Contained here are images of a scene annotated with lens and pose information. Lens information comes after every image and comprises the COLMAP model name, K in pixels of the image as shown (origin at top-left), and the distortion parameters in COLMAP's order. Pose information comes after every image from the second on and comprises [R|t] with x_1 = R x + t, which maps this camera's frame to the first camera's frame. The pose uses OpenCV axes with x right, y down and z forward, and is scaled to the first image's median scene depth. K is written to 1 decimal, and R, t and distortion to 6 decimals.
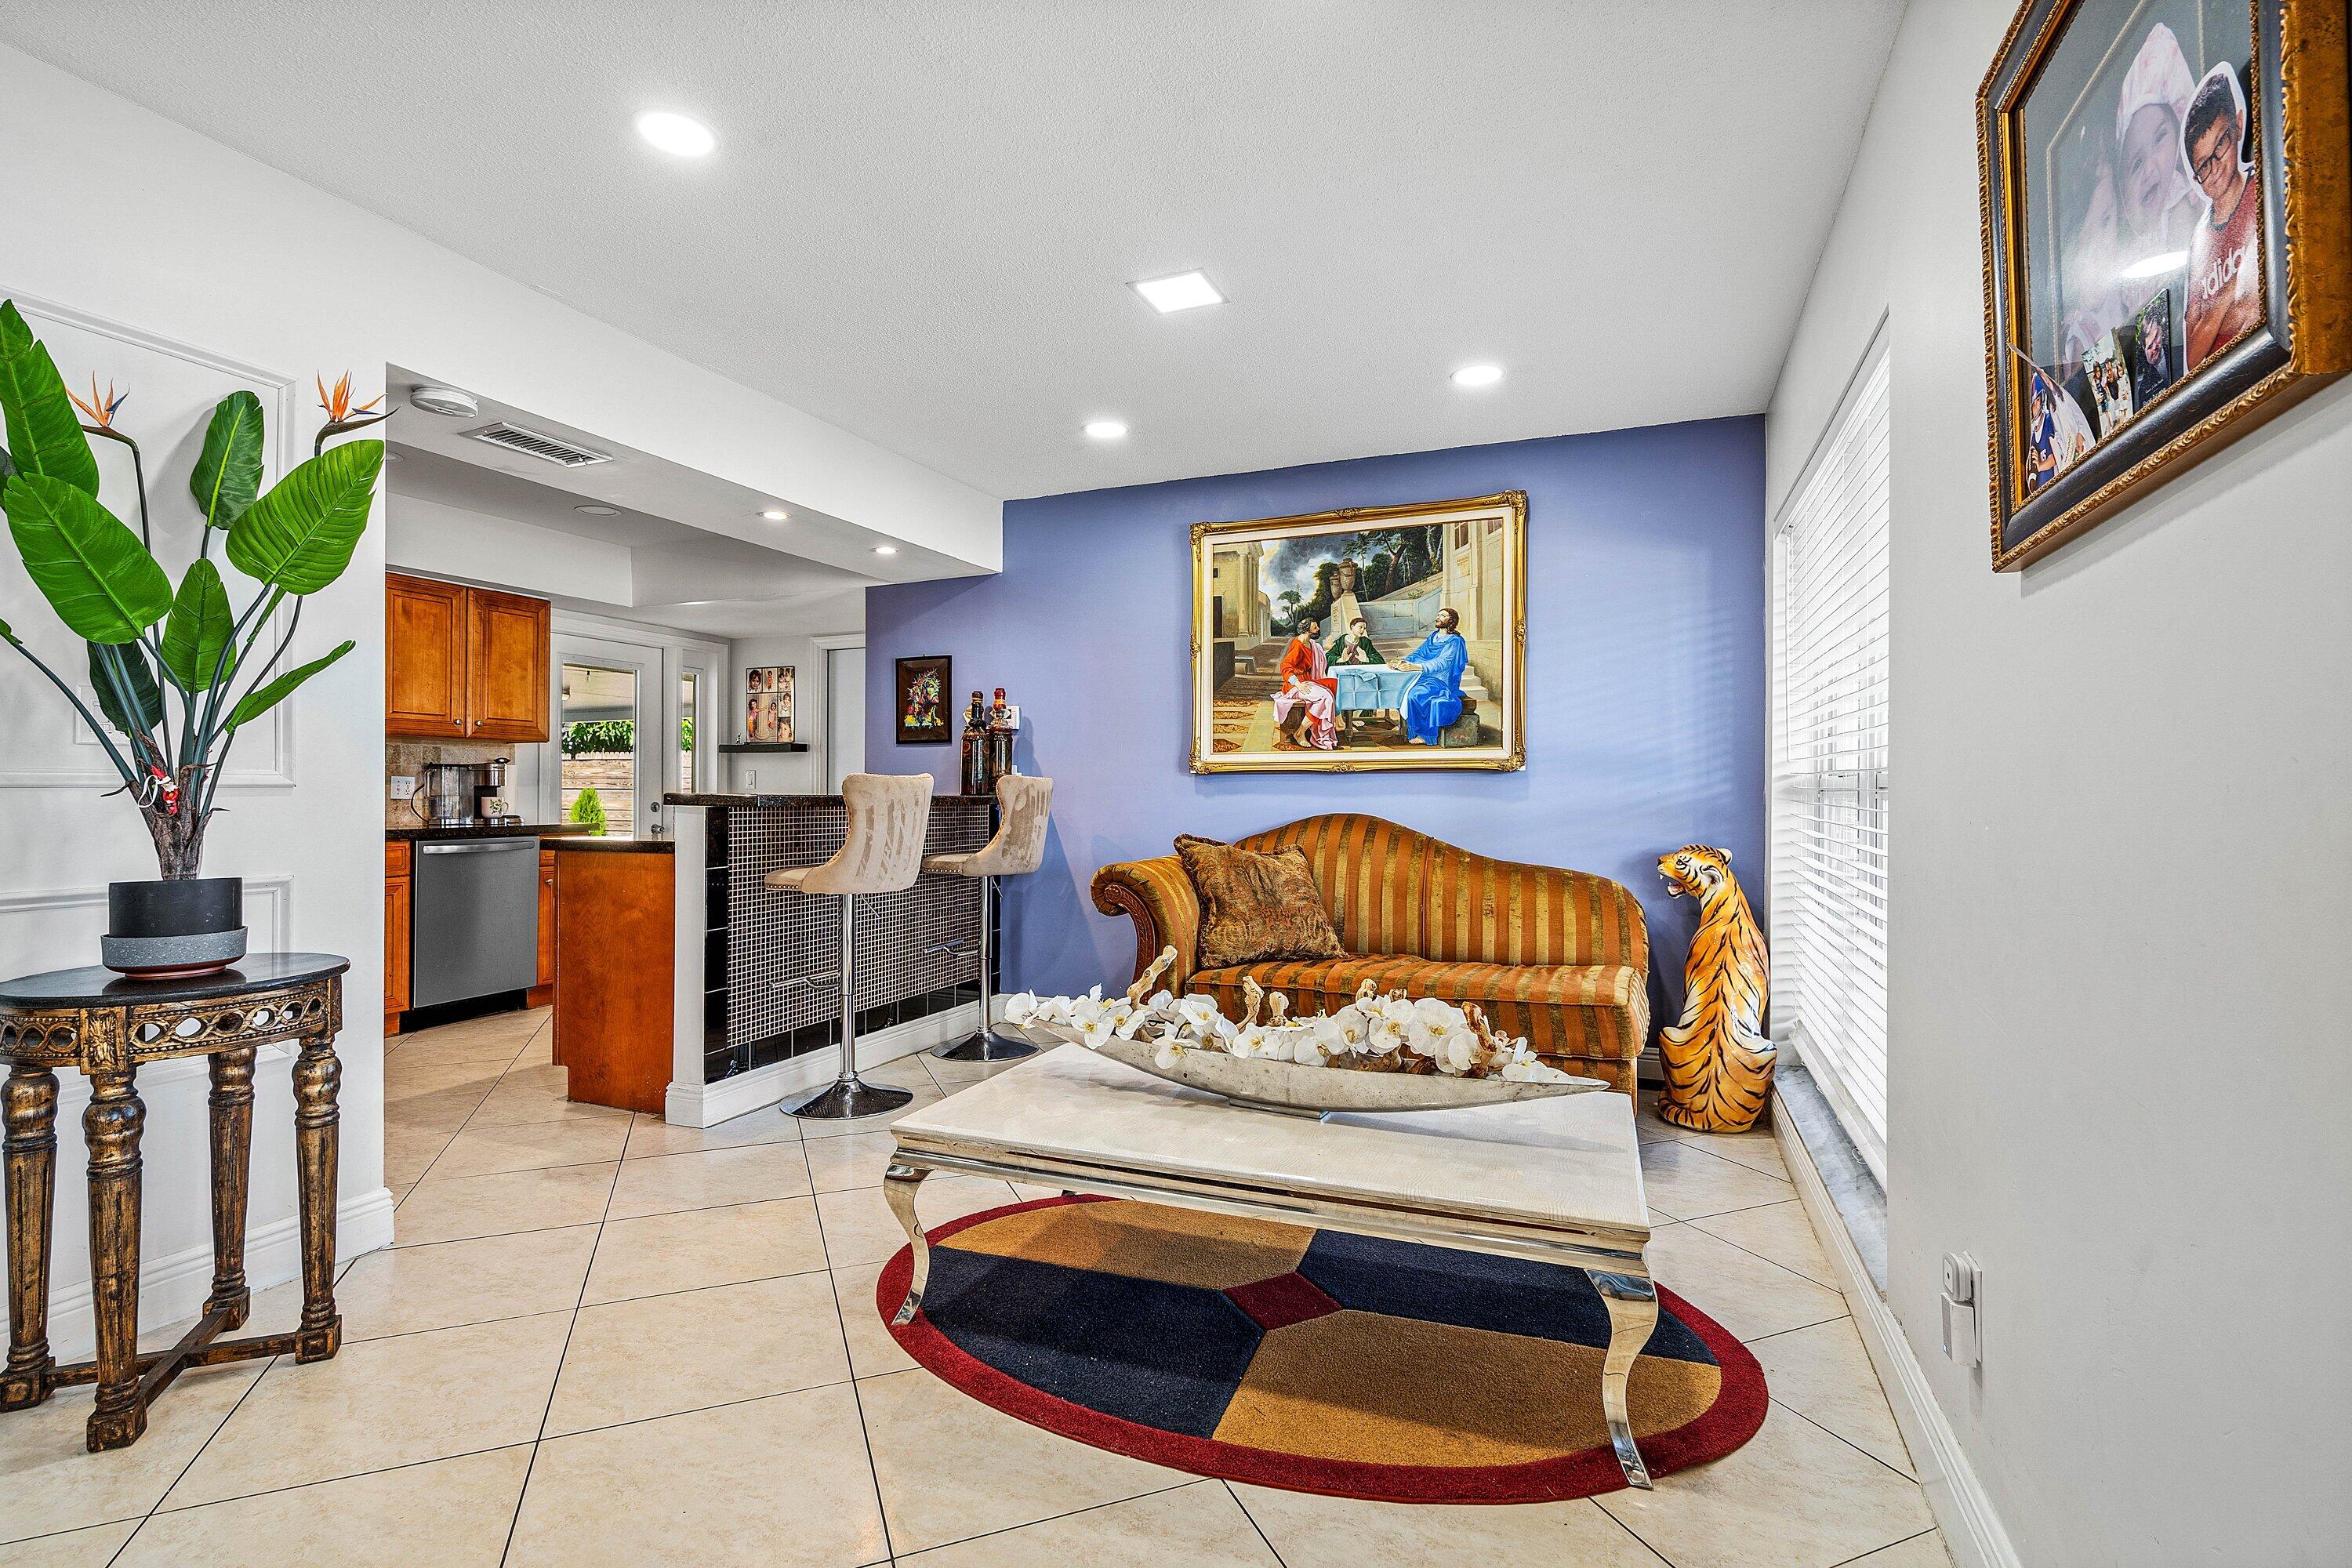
lens RADIAL K [[1104.0, 0, 1177.8], [0, 1104.0, 785.5], [0, 0, 1]] dist [-0.001879, 0.000947]
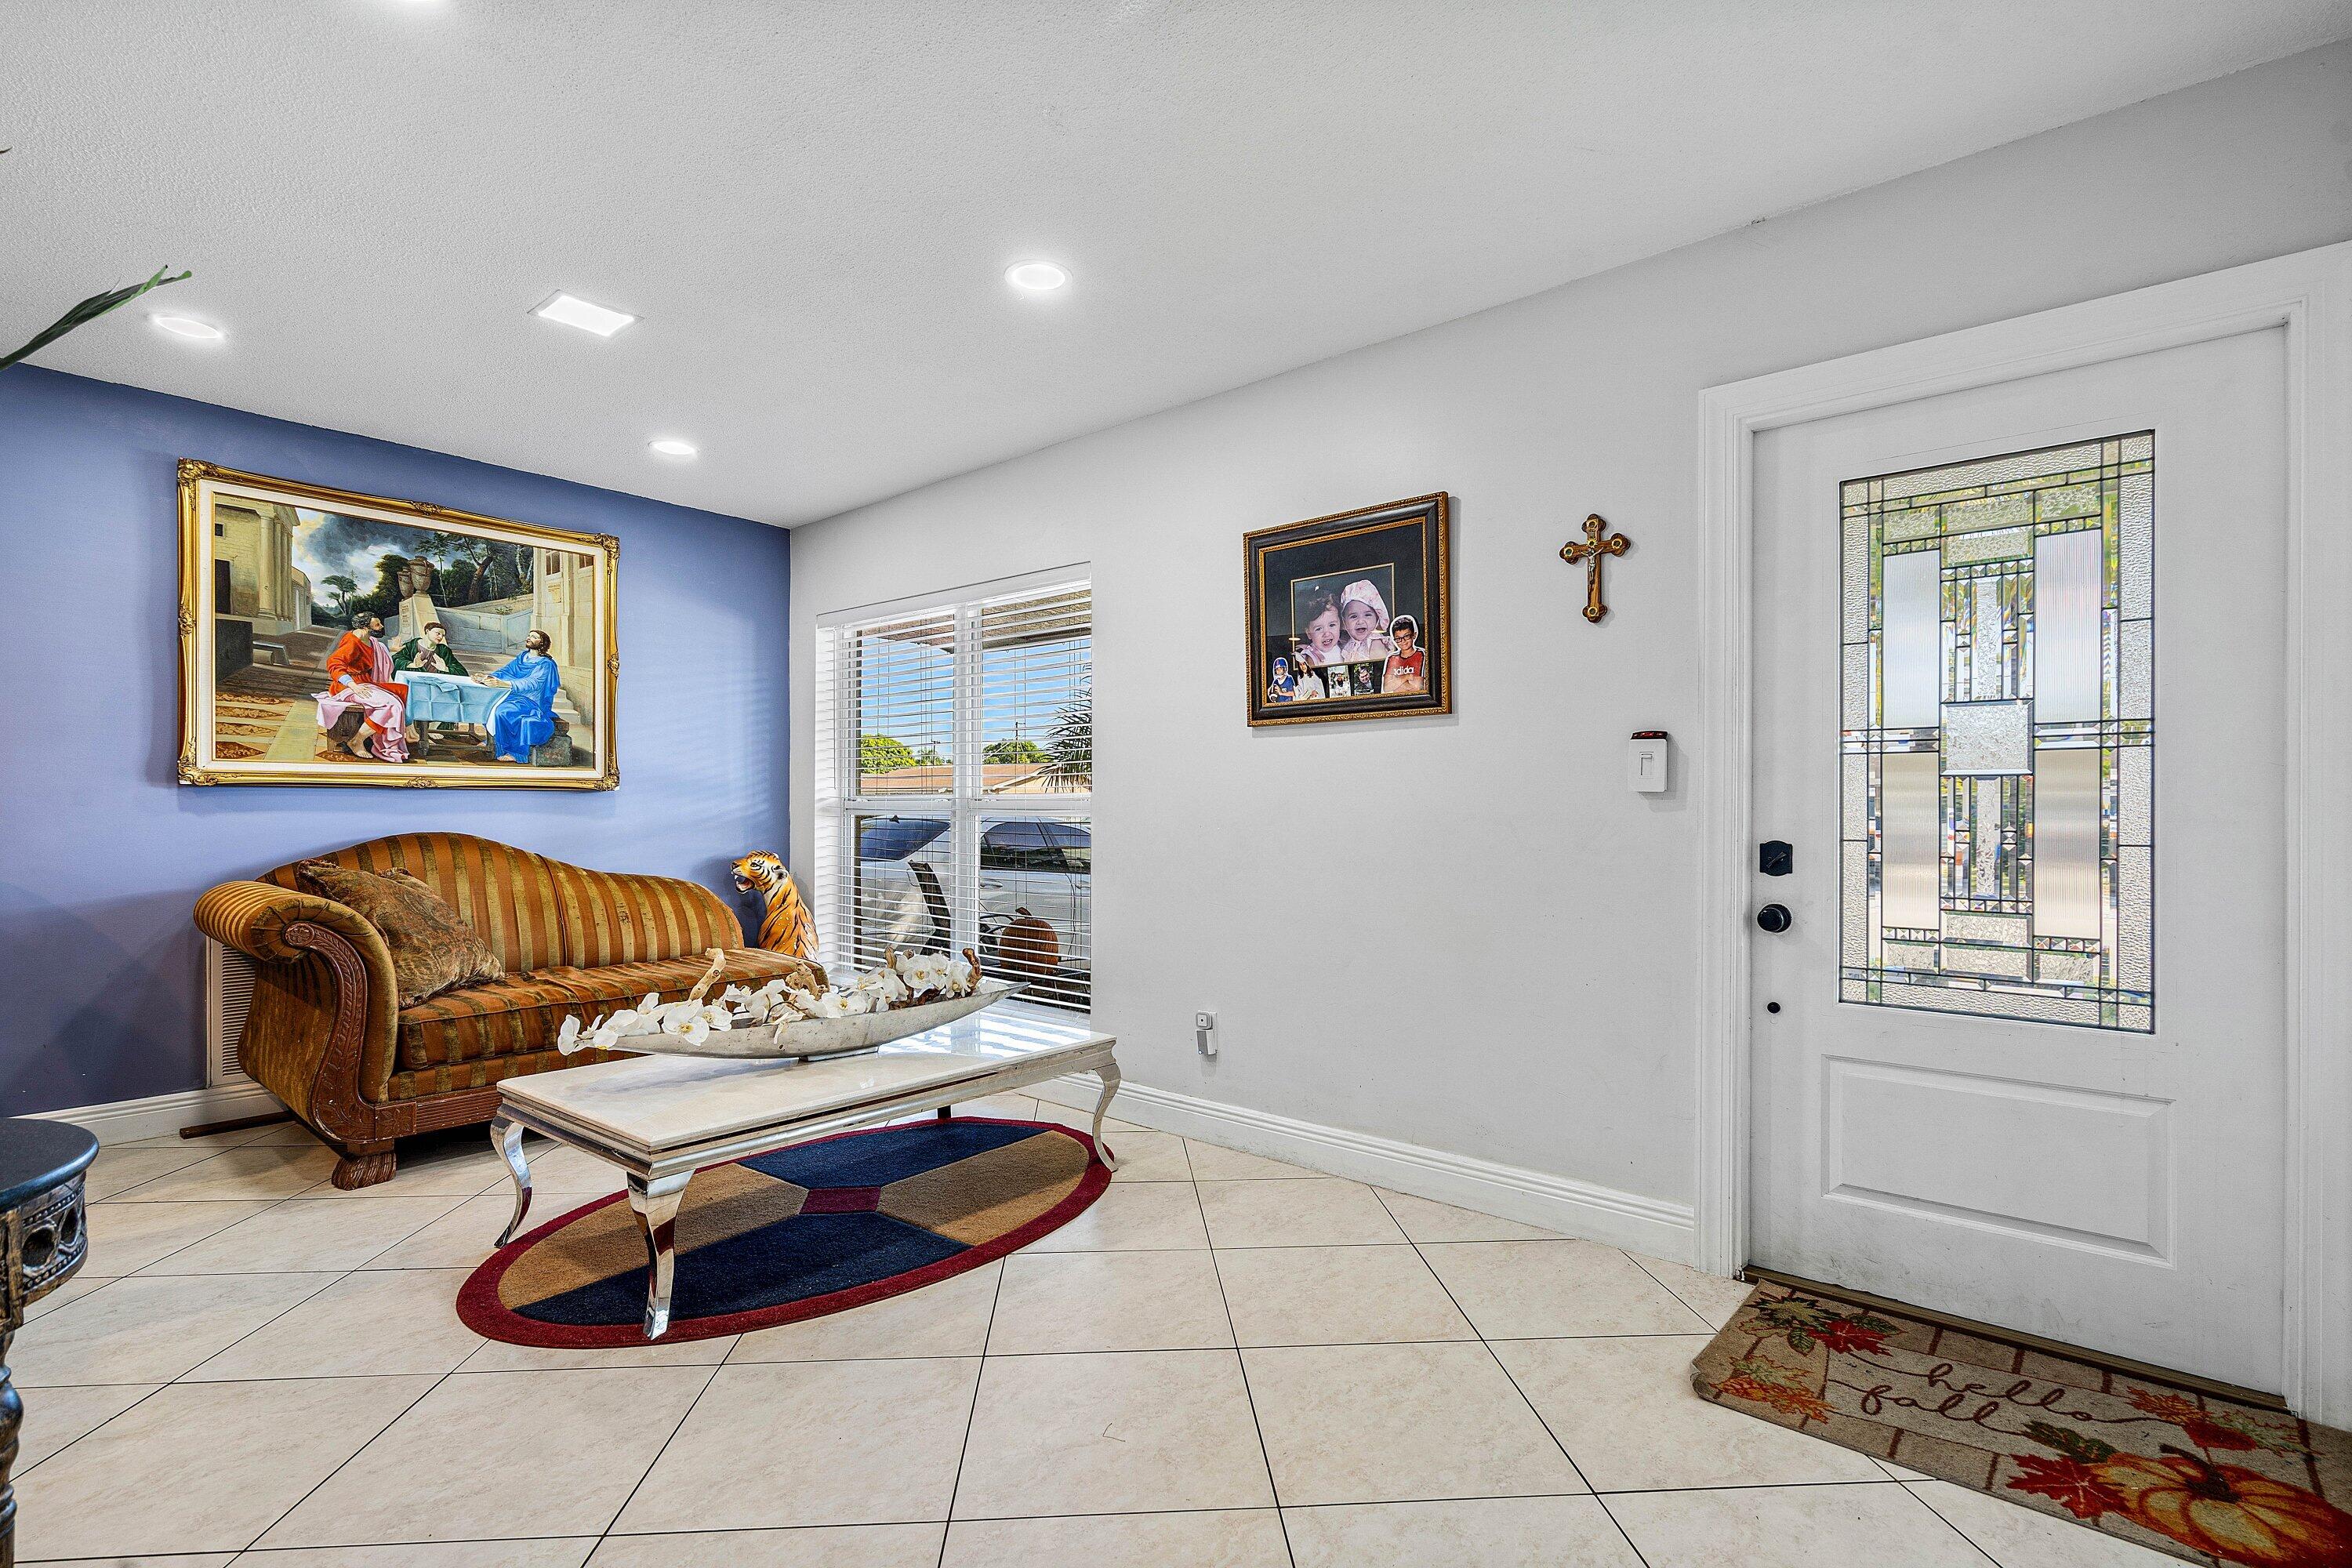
lens RADIAL K [[1104.0, 0, 1169.5], [0, 1104.0, 806.7], [0, 0, 1]] dist [-0.001879, 0.000947]
pose [[0.313058, 0.003436, 0.949728, -0.542232], [-0.009031, 0.999959, -0.000641, -0.001375], [-0.949691, -0.008376, 0.313077, 0.119782]]
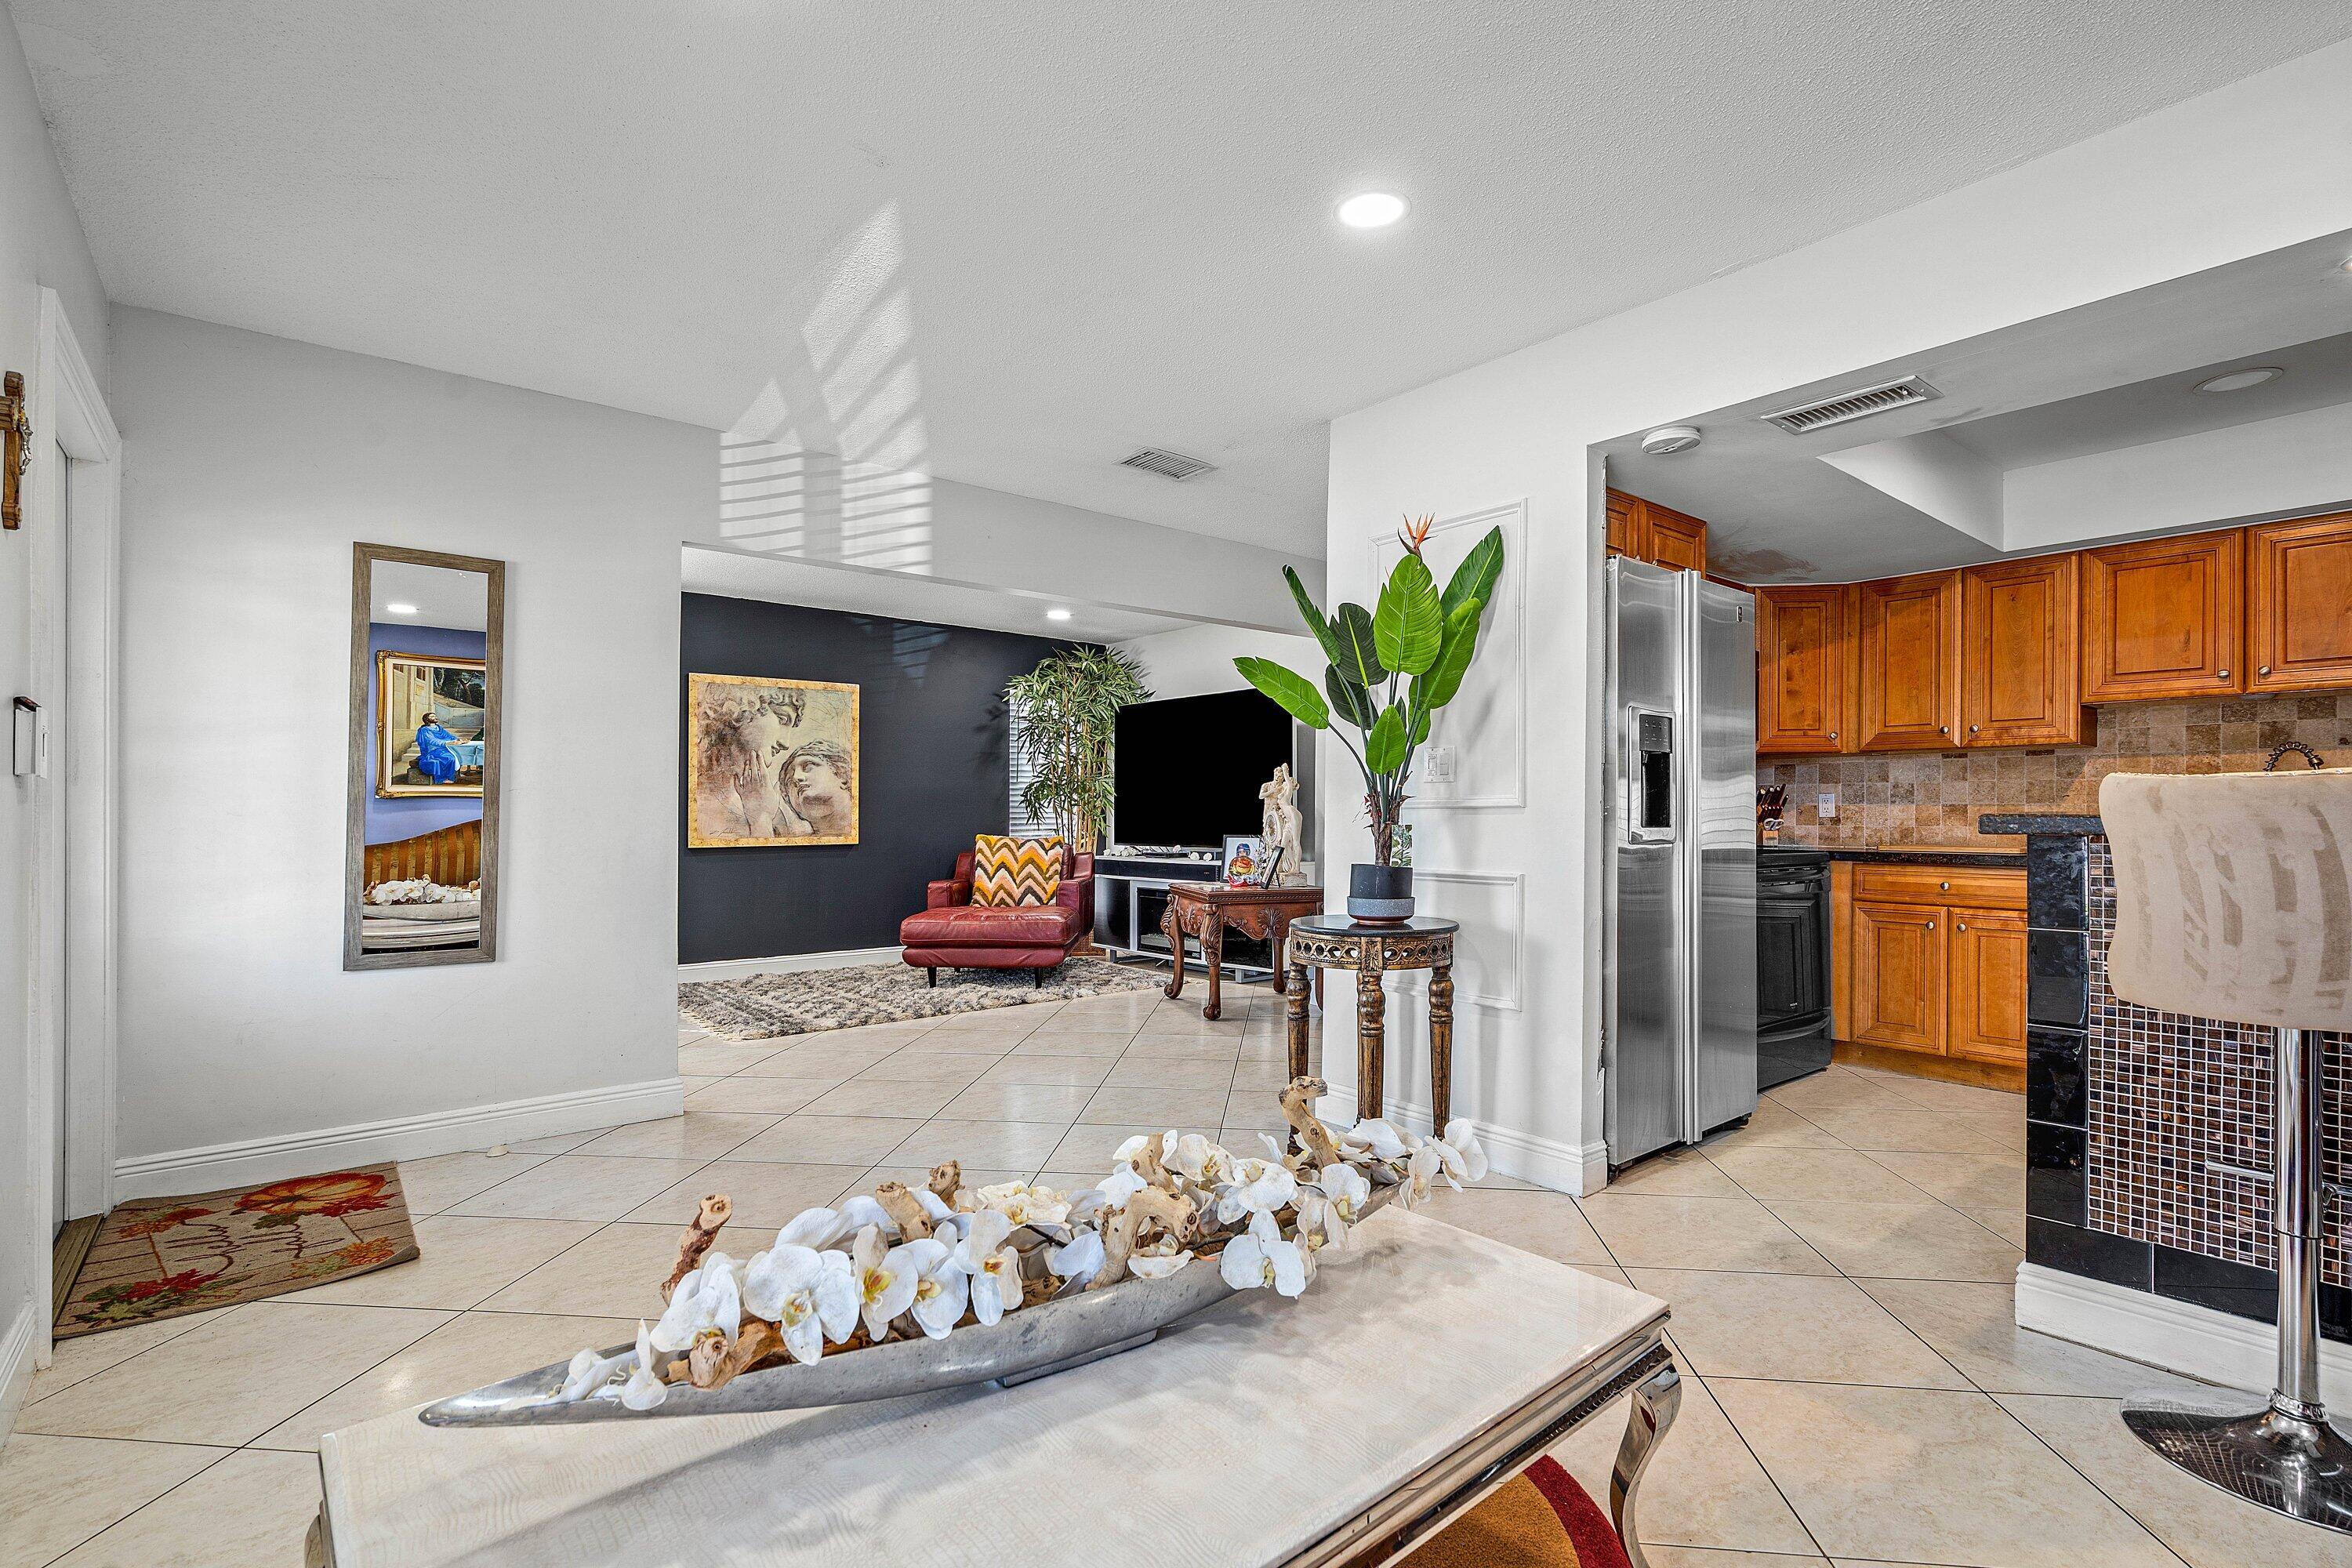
lens RADIAL K [[1104.0, 0, 1185.7], [0, 1104.0, 794.1], [0, 0, 1]] dist [-0.001879, 0.000947]
pose [[-0.461492, -0.010135, -0.887087, 0.309245], [0.006225, 0.999873, -0.014662, 0.002378], [0.887123, -0.012289, -0.461370, 0.702133]]
